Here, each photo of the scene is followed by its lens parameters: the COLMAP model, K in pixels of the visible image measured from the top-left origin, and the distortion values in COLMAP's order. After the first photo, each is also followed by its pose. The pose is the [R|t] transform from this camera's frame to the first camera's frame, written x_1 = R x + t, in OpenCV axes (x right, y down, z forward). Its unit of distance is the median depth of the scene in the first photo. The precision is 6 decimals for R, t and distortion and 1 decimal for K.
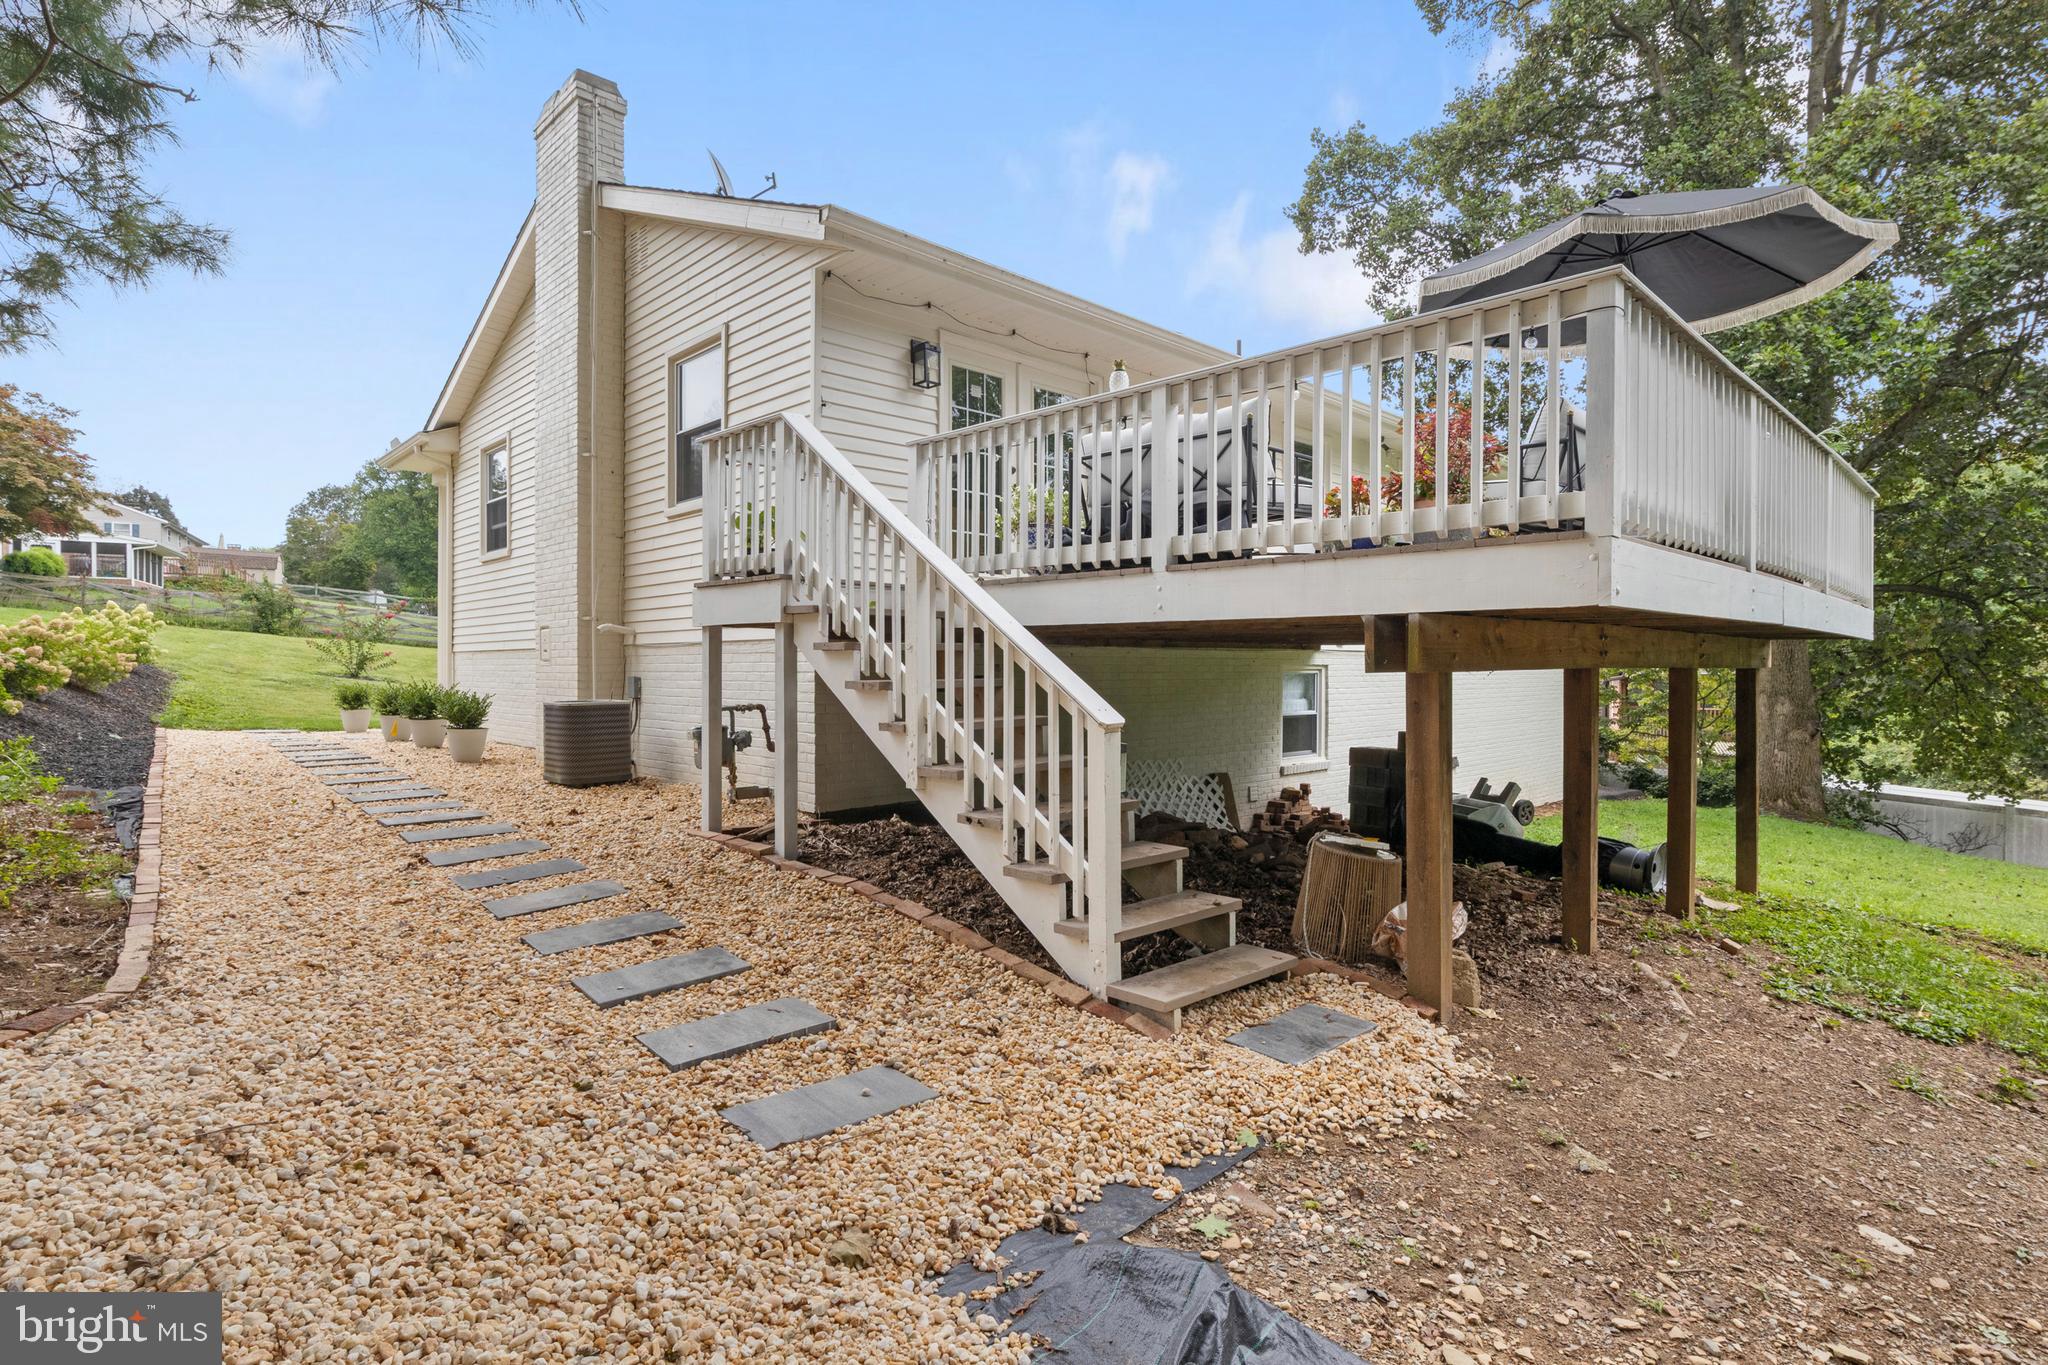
lens RADIAL K [[999.5, 0, 1024.0], [0, 999.5, 682.5], [0, 0, 1]] dist [0.001304, 0.000288]
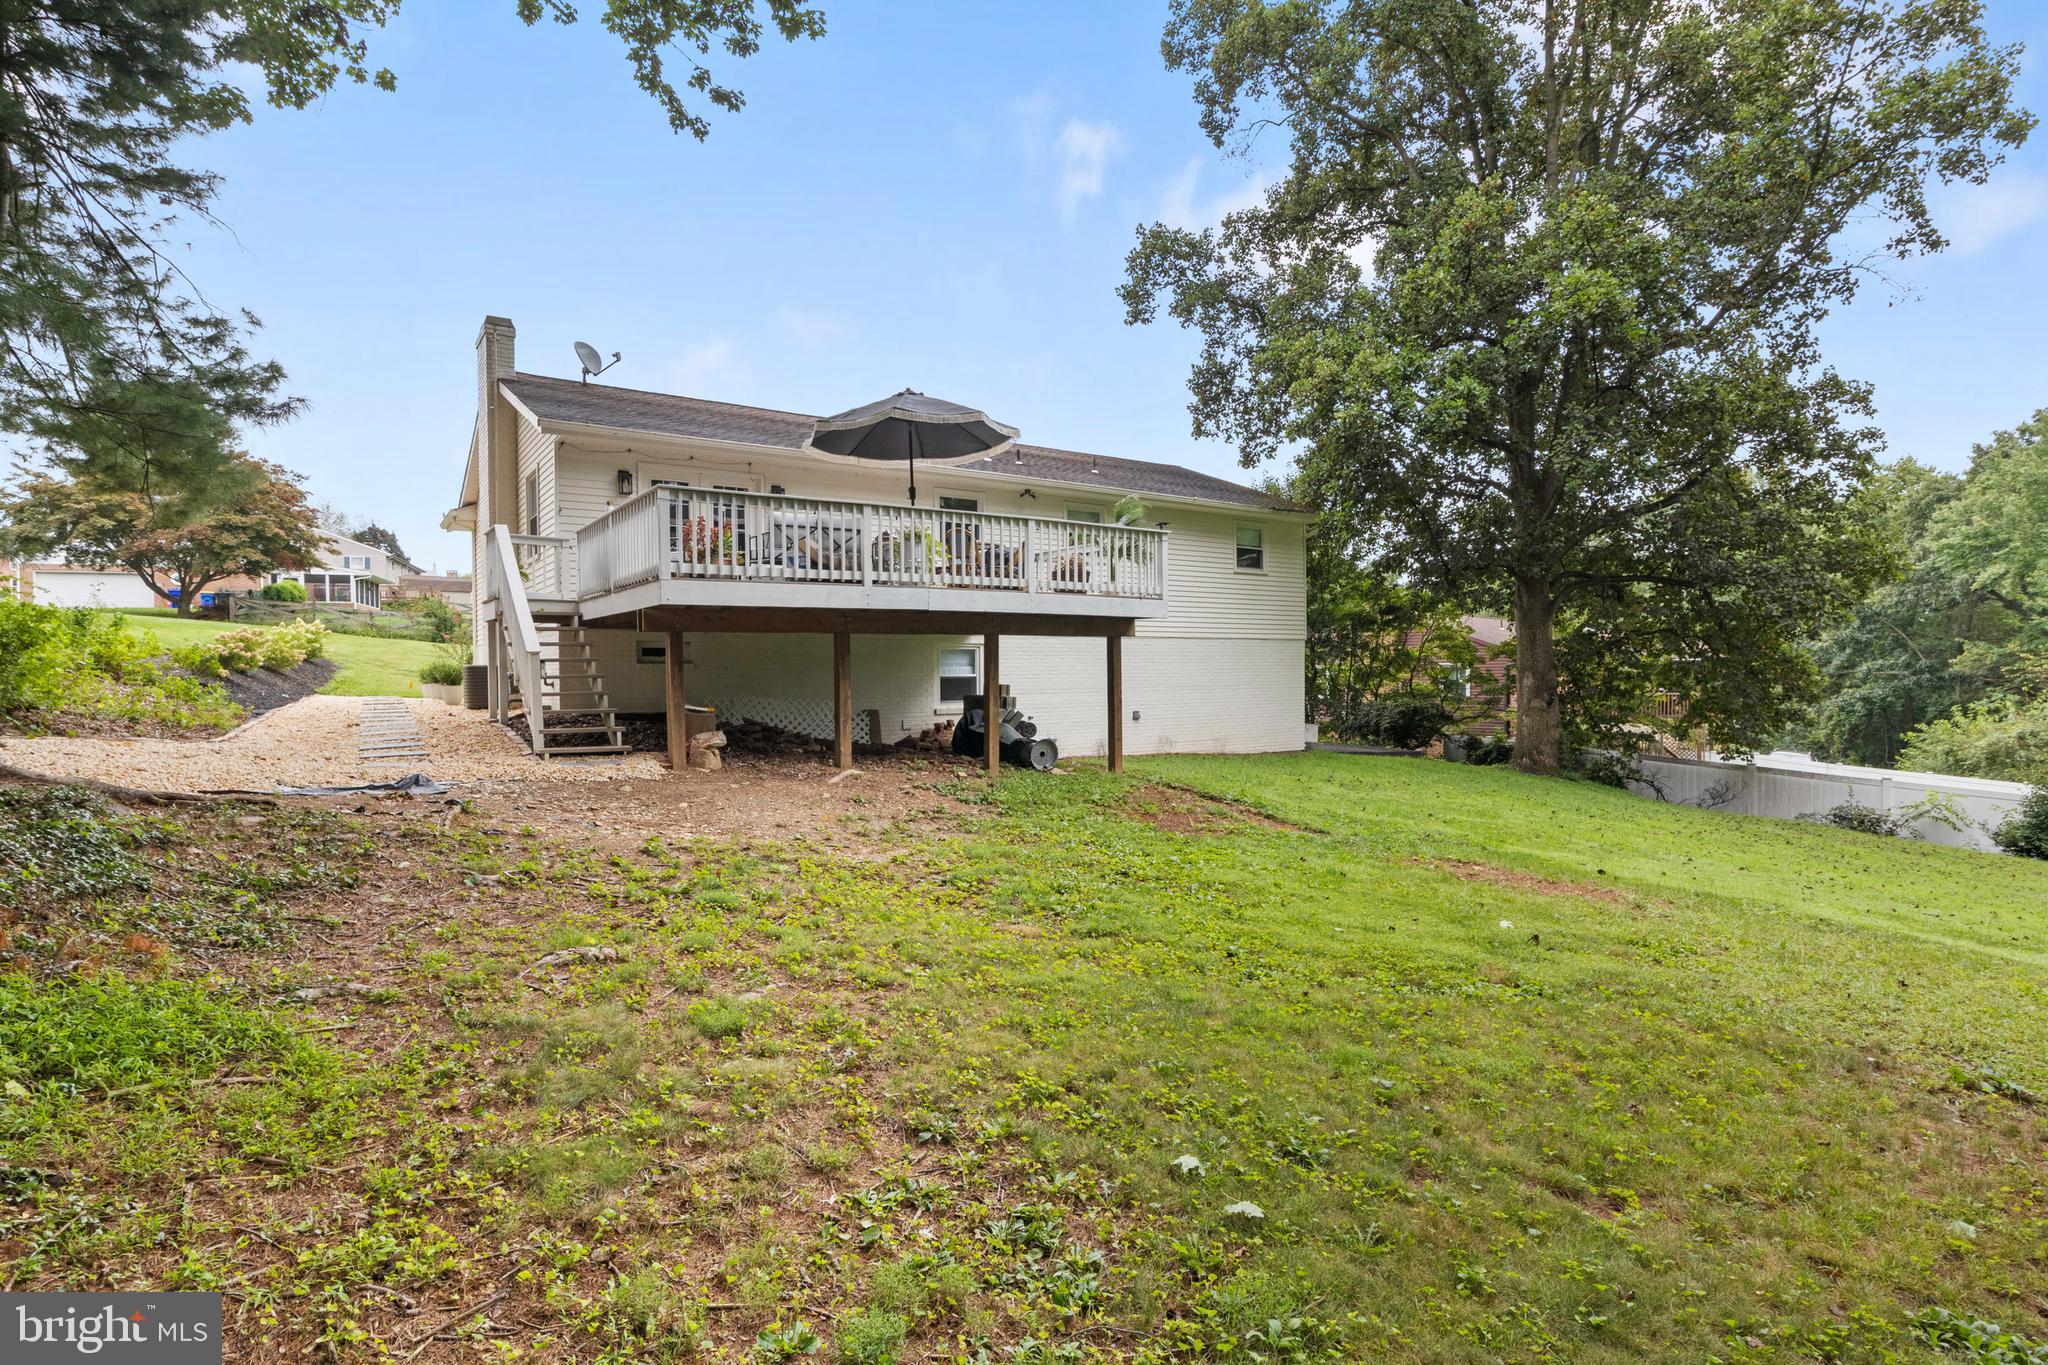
lens RADIAL K [[1020.1, 0, 1024.0], [0, 1020.1, 682.5], [0, 0, 1]] dist [0.001951, 0.000168]
pose [[0.985574, -0.008985, -0.169004, 0.320605], [0.007843, 0.999942, -0.007426, 0.027442], [0.169061, 0.005993, 0.985587, -0.256096]]
